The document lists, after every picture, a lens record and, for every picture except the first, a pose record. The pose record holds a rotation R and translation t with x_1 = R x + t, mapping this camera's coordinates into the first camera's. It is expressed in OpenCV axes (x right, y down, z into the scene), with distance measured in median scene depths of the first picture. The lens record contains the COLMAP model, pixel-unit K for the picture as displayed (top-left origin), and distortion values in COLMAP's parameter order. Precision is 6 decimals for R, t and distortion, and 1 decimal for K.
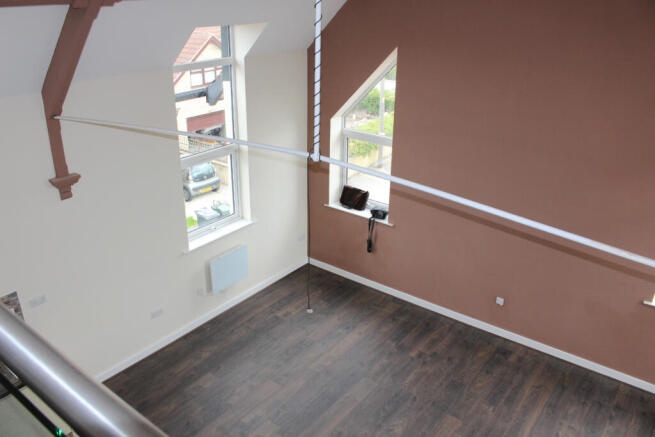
lens RADIAL K [[545.5, 0, 313.1], [0, 545.5, 218.5], [0, 0, 1]] dist [-0.093399, 0.001282]
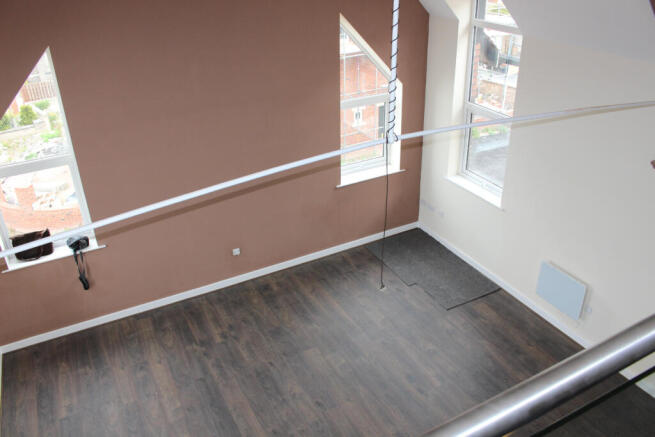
lens RADIAL K [[545.5, 0, 313.1], [0, 545.5, 218.5], [0, 0, 1]] dist [-0.093399, 0.001282]
pose [[0.424563, -0.449032, 0.786204, -0.416381], [0.404366, 0.870976, 0.279085, -0.147254], [-0.810083, 0.199424, 0.551358, 0.266266]]
